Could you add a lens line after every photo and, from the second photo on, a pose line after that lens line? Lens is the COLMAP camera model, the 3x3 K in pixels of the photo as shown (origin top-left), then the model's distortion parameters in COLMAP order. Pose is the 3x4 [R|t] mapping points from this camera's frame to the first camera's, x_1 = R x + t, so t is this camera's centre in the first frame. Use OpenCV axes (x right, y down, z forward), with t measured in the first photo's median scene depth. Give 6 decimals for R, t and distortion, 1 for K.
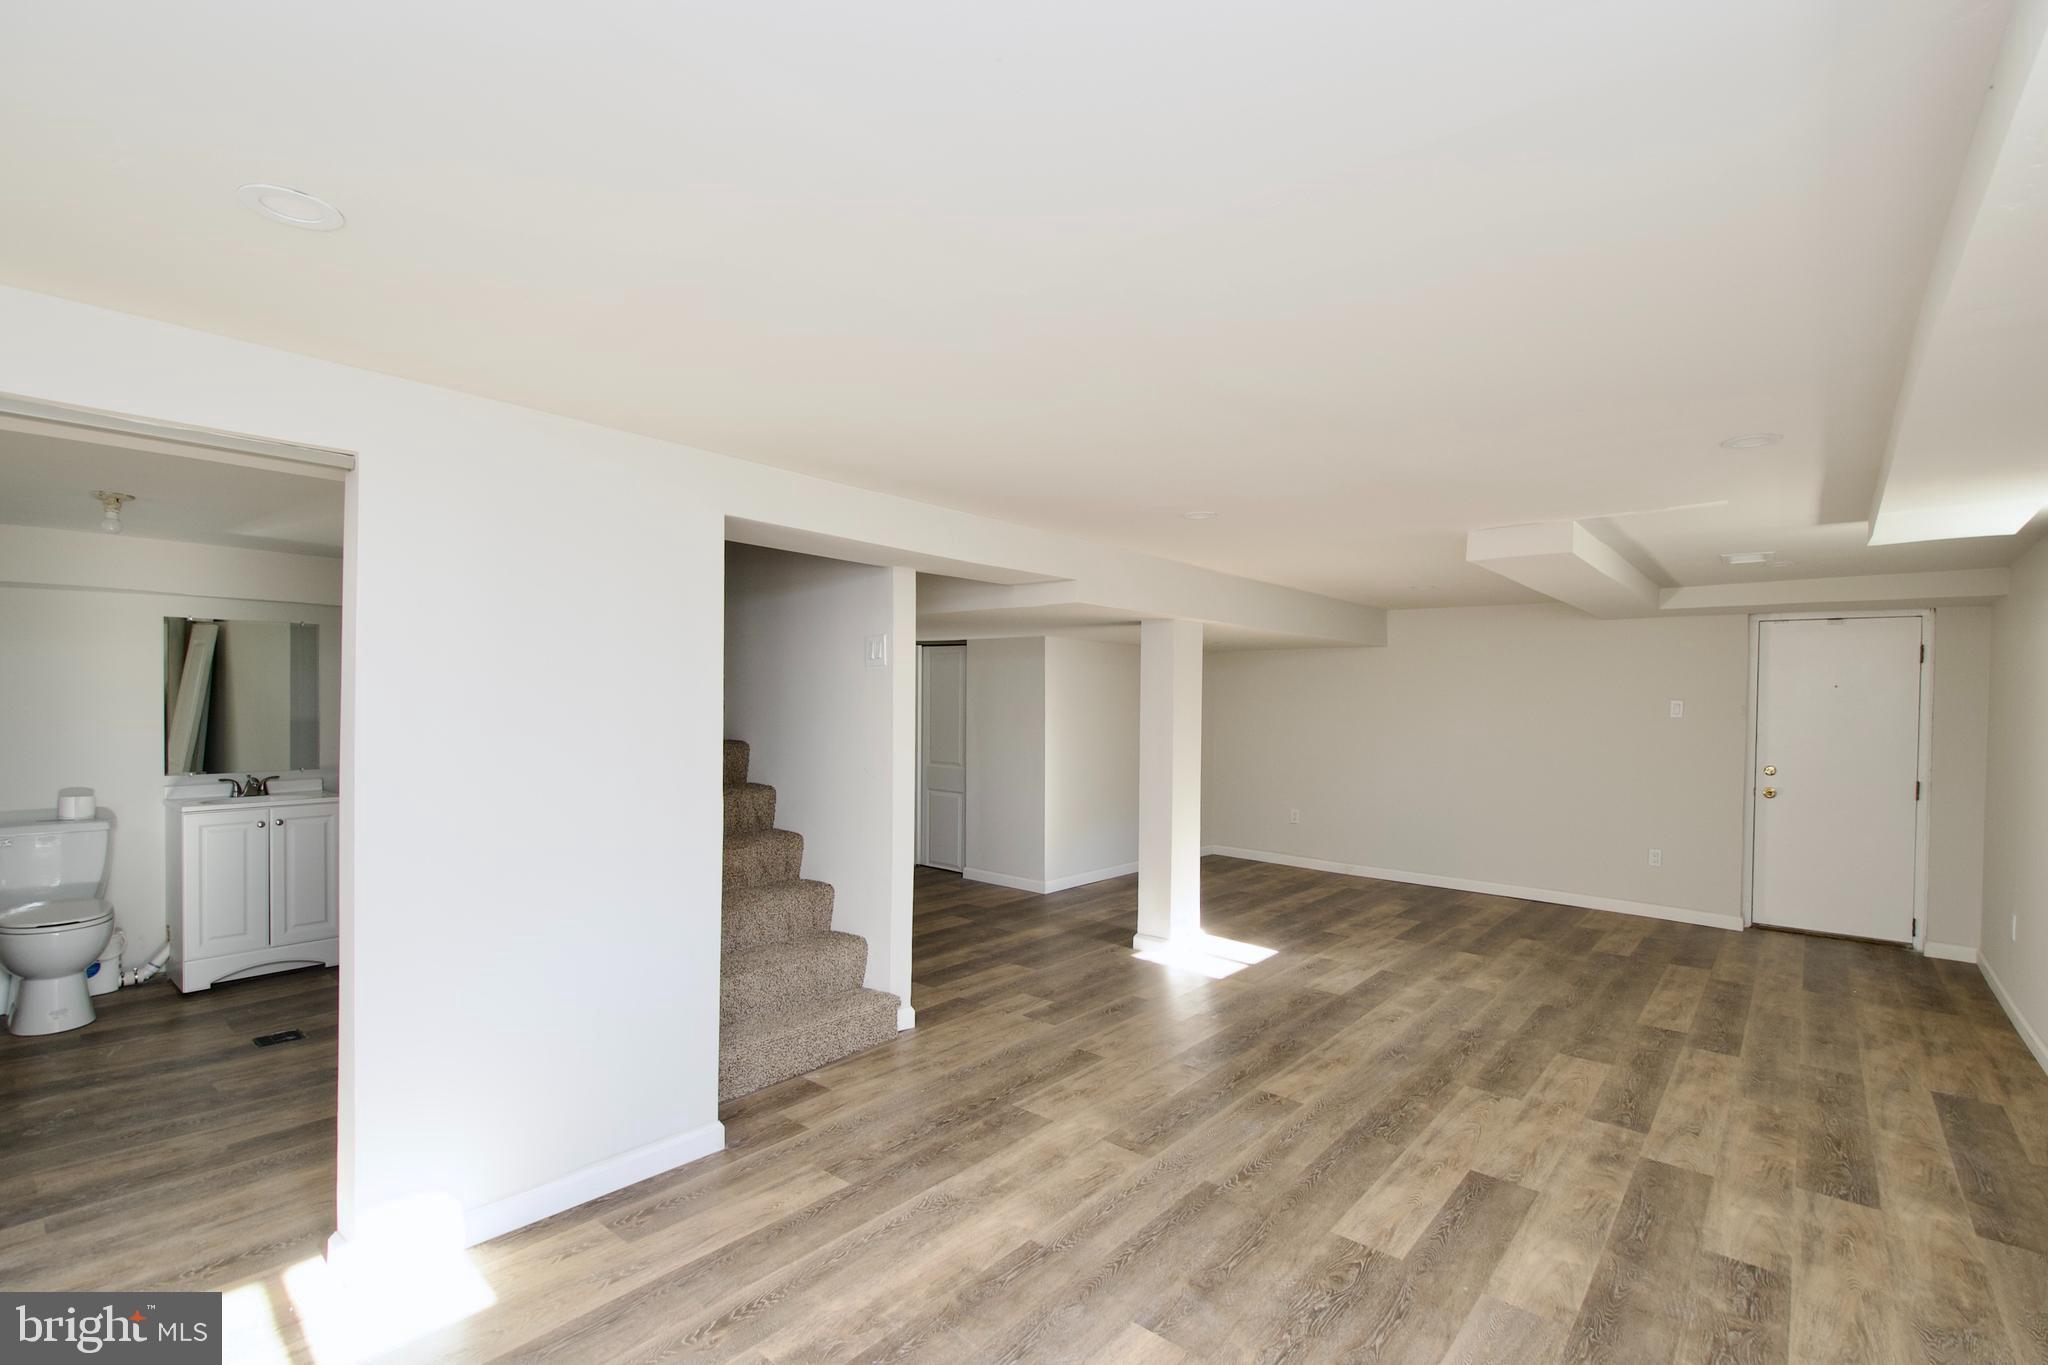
lens RADIAL K [[896.2, 0, 1041.6], [0, 896.2, 713.7], [0, 0, 1]] dist [0.009418, -0.008065]
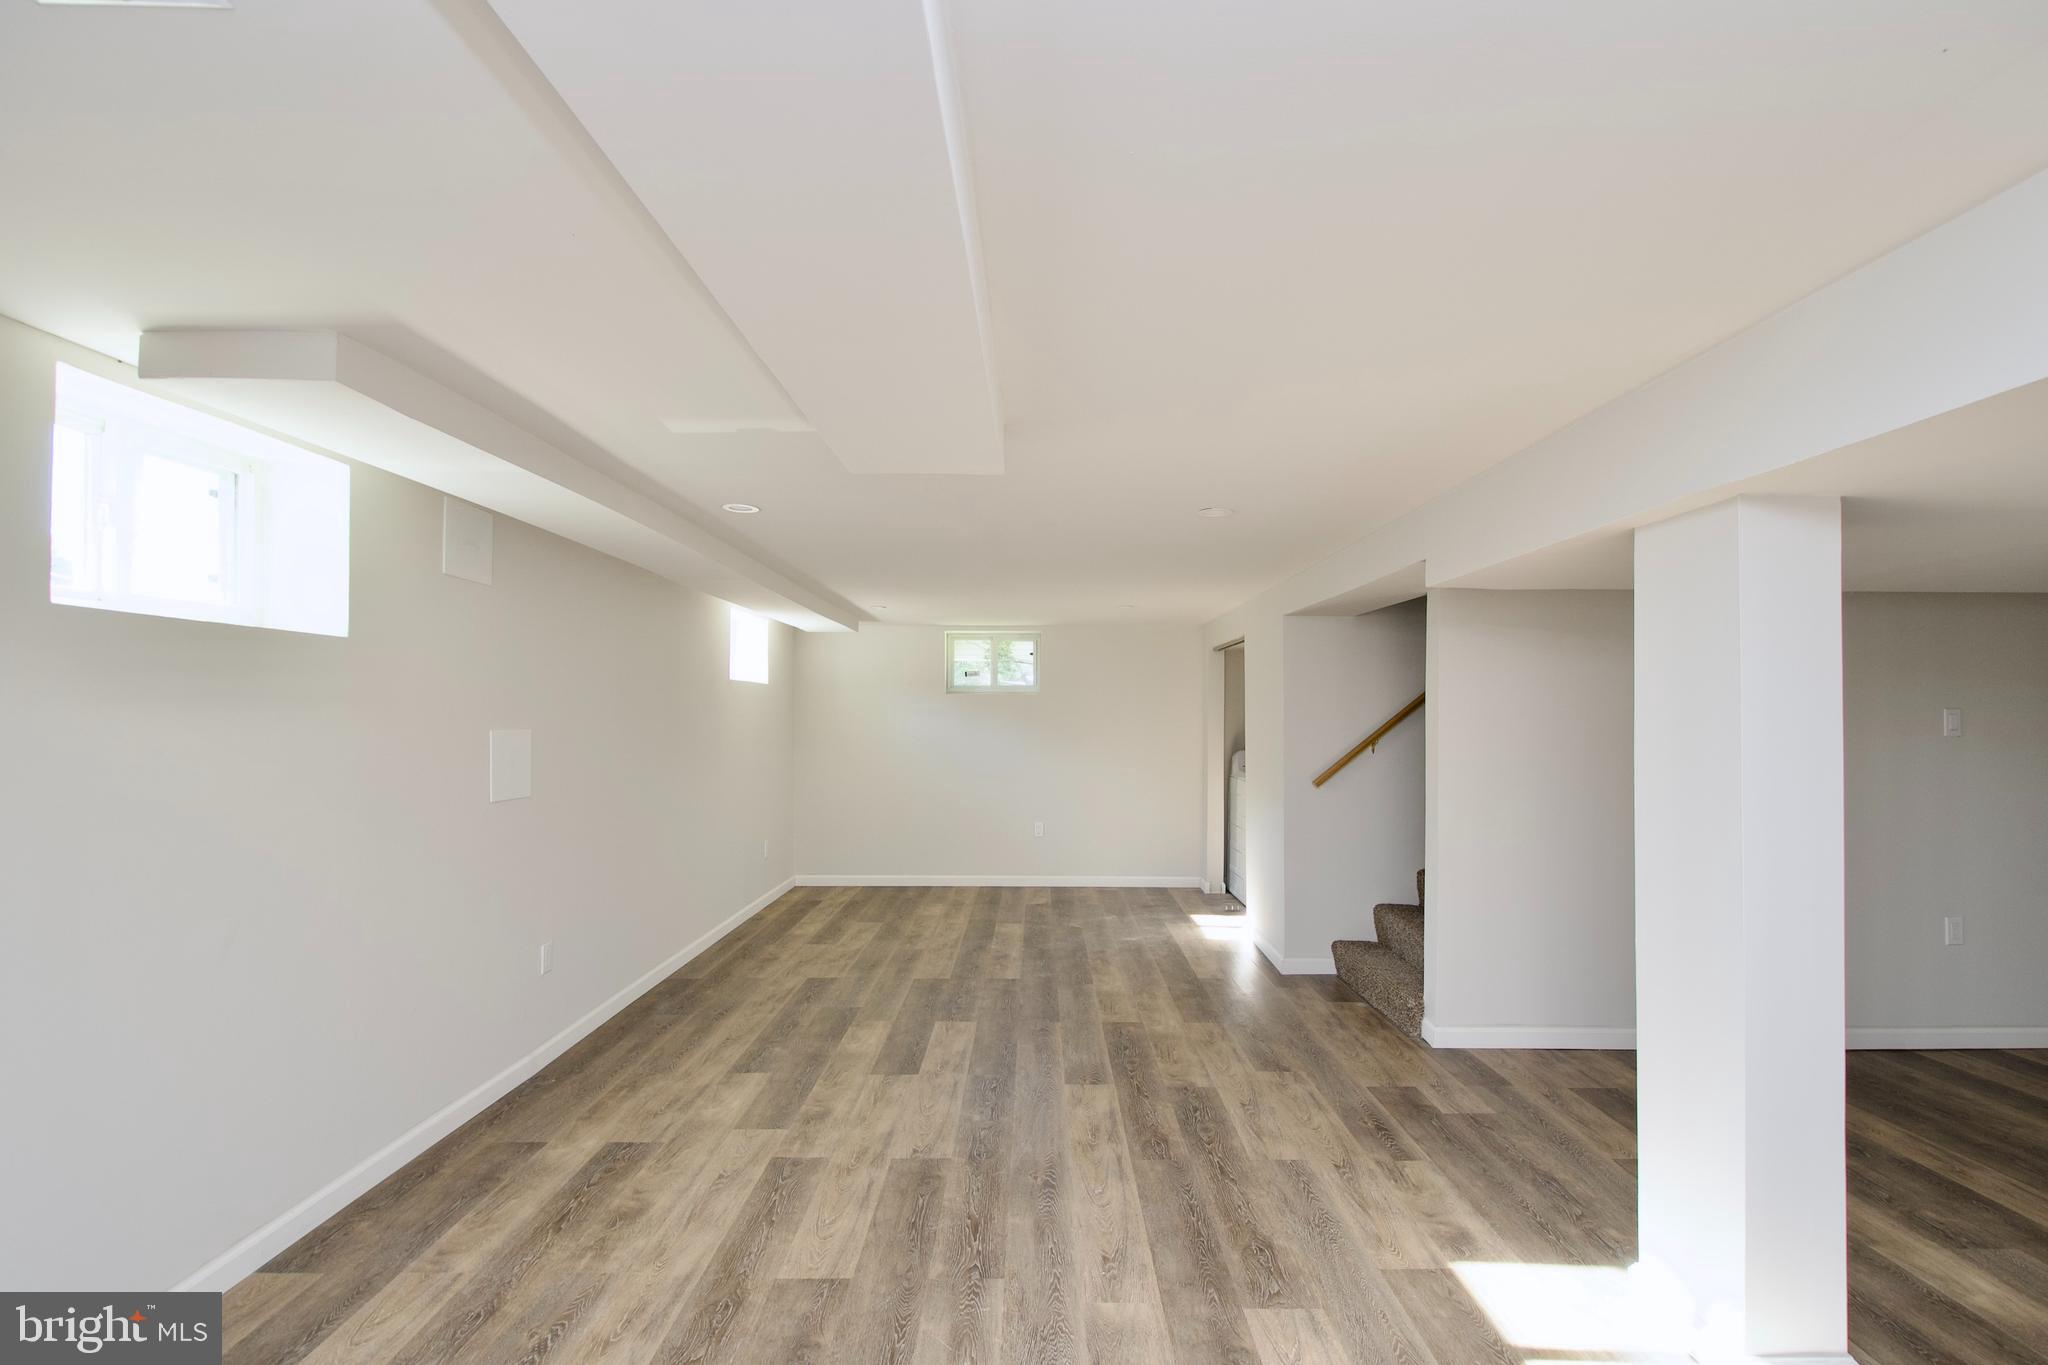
lens RADIAL K [[901.1, 0, 1042.4], [0, 901.1, 710.8], [0, 0, 1]] dist [0.016997, -0.009344]
pose [[-0.756467, -0.019942, -0.653728, 0.713963], [-0.023105, 0.999726, -0.003760, -0.006729], [0.653623, 0.012260, -0.756721, 1.244619]]
